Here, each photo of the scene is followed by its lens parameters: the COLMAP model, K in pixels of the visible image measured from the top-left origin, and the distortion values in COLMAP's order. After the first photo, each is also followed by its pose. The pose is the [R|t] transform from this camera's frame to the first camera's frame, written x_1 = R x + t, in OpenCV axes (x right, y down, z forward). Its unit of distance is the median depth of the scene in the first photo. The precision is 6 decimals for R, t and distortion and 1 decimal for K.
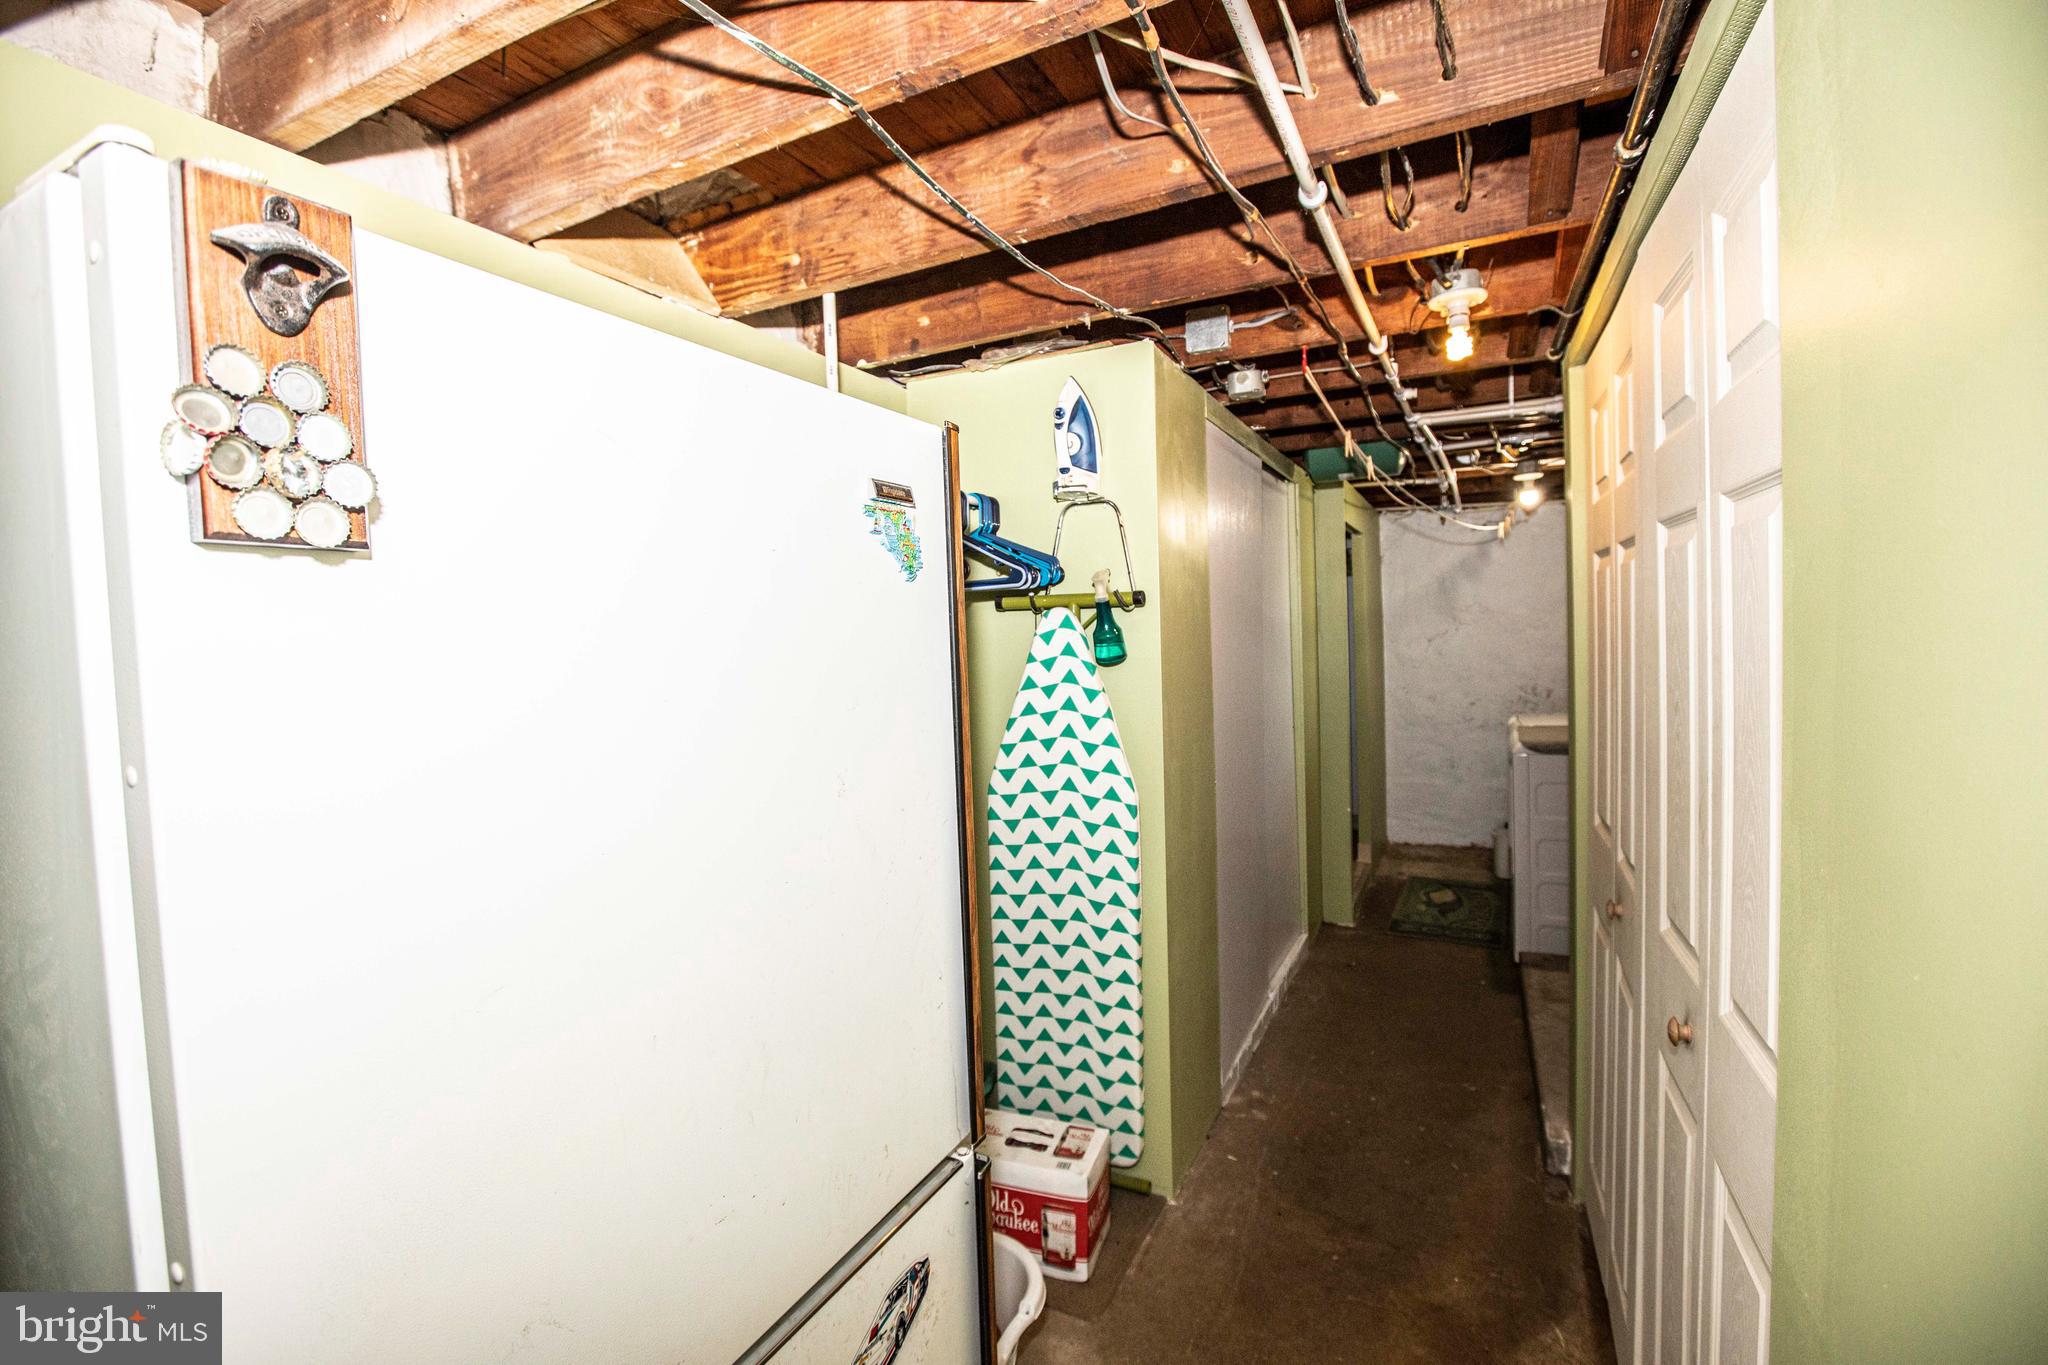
lens RADIAL K [[928.4, 0, 1031.8], [0, 928.4, 679.9], [0, 0, 1]] dist [-0.035272, 0.003404]
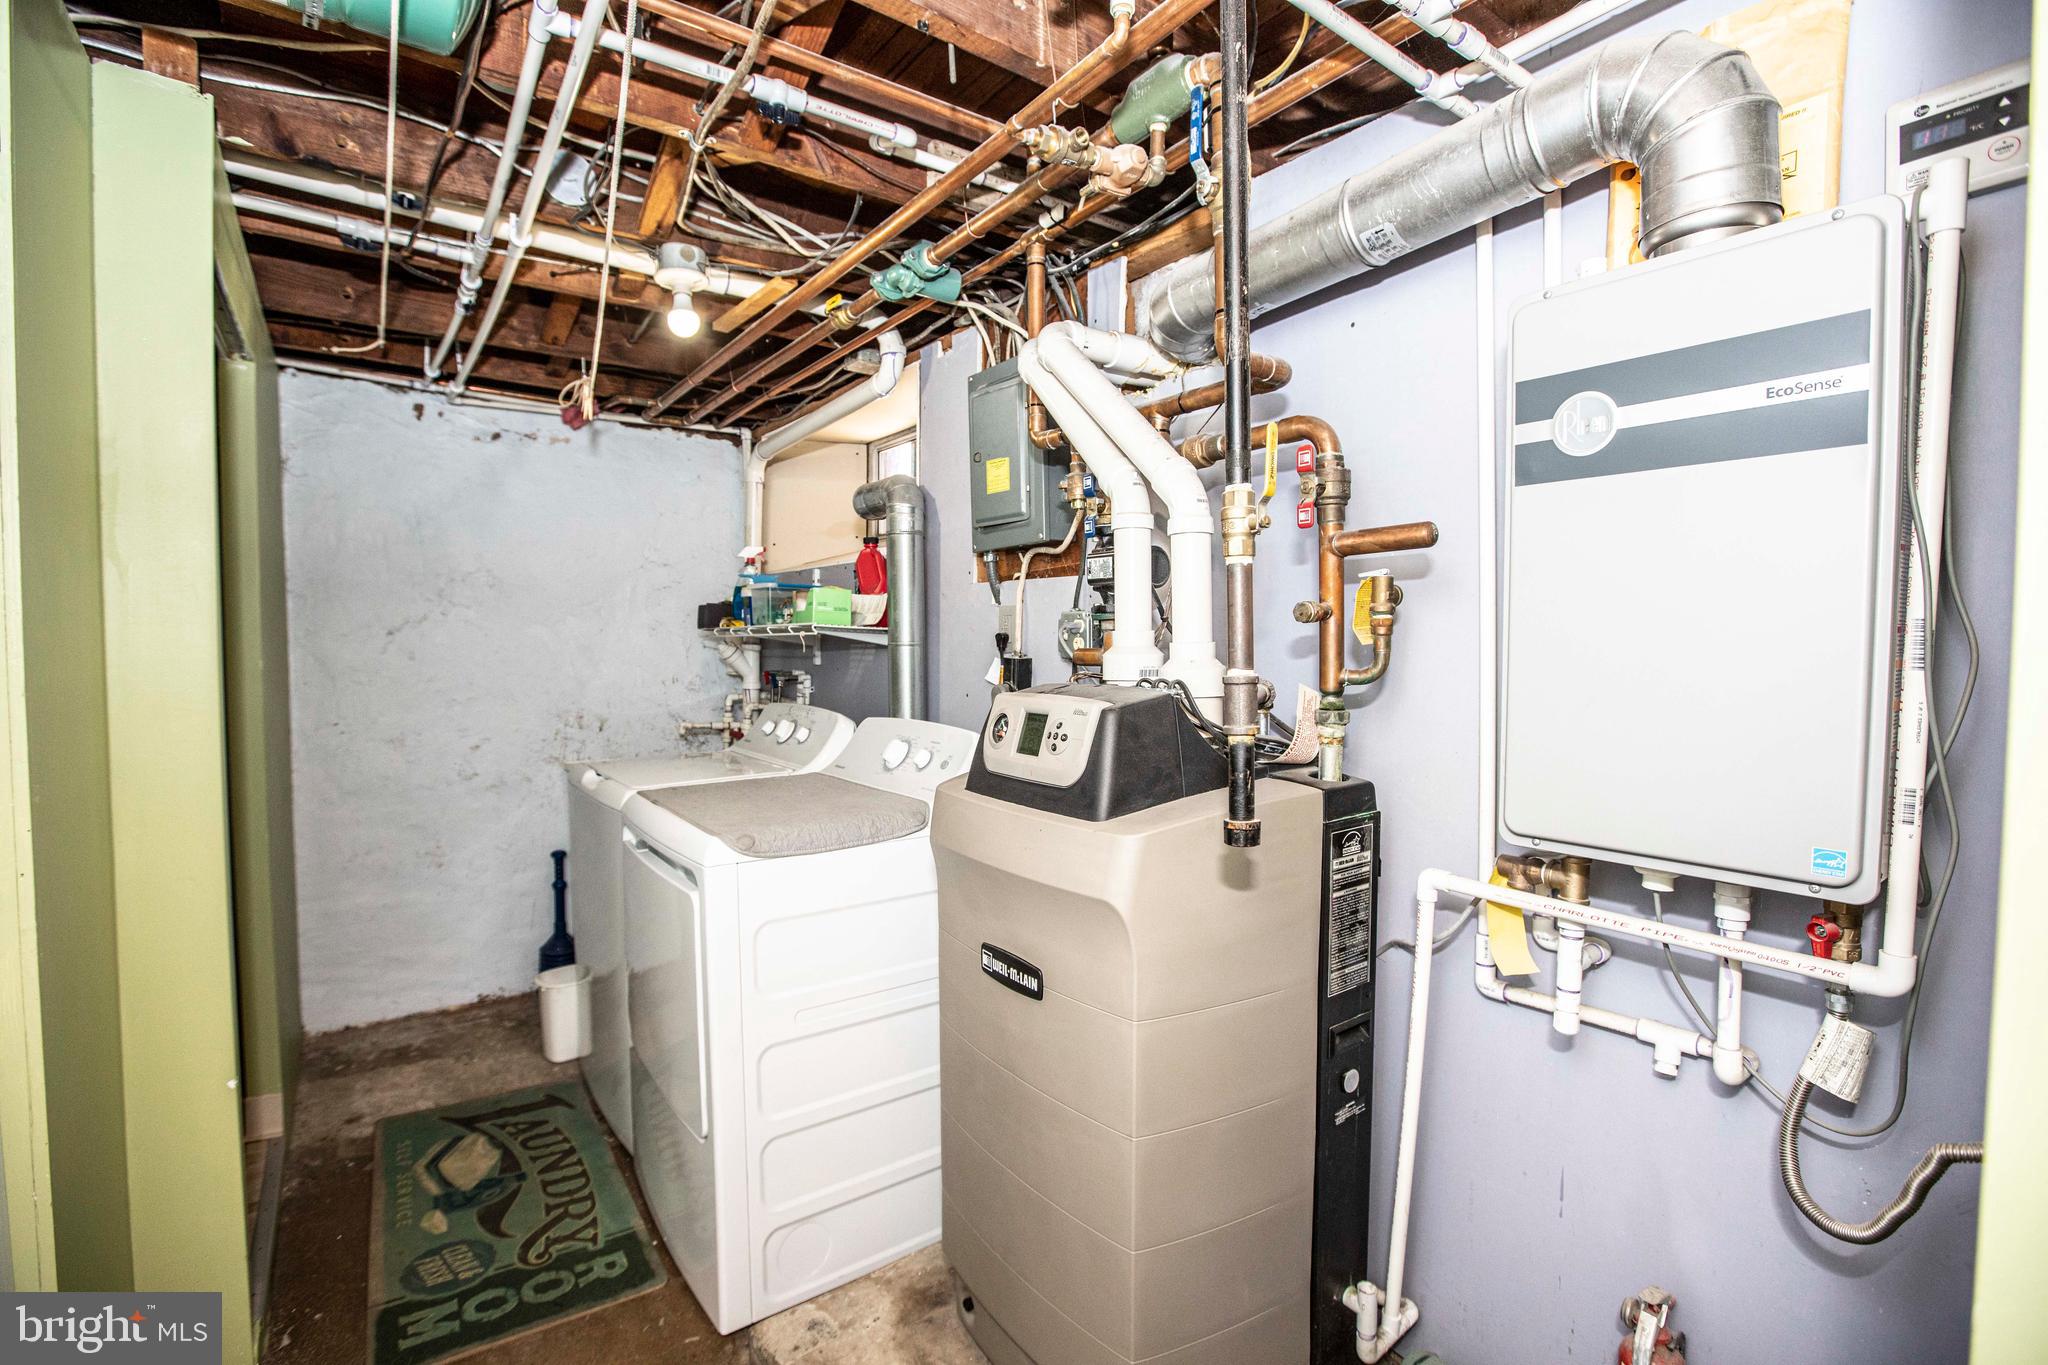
lens RADIAL K [[928.4, 0, 1035.4], [0, 928.4, 676.2], [0, 0, 1]] dist [-0.035272, 0.003404]
pose [[0.459874, 0.003292, 0.887978, 0.159292], [0.025638, 0.999527, -0.016983, 0.000395], [-0.887614, 0.030576, 0.459572, 0.504135]]
